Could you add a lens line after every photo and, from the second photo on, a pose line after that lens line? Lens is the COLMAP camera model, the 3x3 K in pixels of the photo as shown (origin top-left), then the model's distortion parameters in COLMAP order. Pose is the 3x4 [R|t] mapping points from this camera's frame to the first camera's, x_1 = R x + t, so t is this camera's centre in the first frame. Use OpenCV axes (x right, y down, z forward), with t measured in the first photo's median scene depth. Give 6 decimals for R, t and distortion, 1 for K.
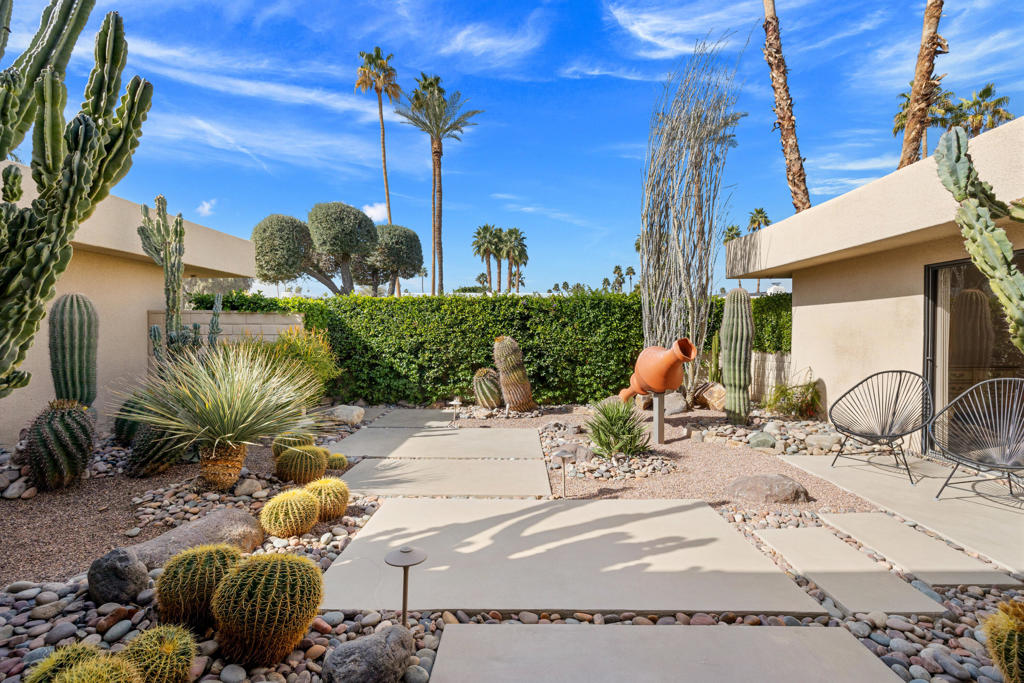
lens RADIAL K [[432.7, 0, 512.6], [0, 432.7, 339.3], [0, 0, 1]] dist [-0.003978, -0.000119]
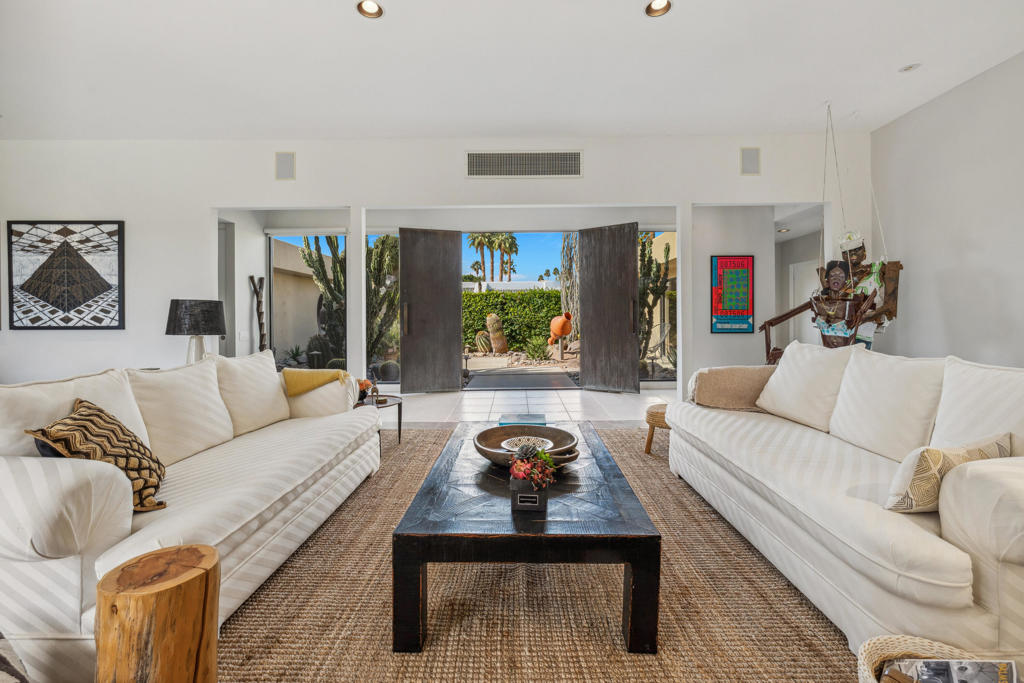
lens RADIAL K [[432.7, 0, 510.7], [0, 432.7, 318.1], [0, 0, 1]] dist [-0.003978, -0.000119]
pose [[0.999907, -0.010334, 0.008918, 0.005932], [0.010449, 0.999861, -0.012981, 0.004985], [-0.008783, 0.013073, 0.999876, -0.117784]]
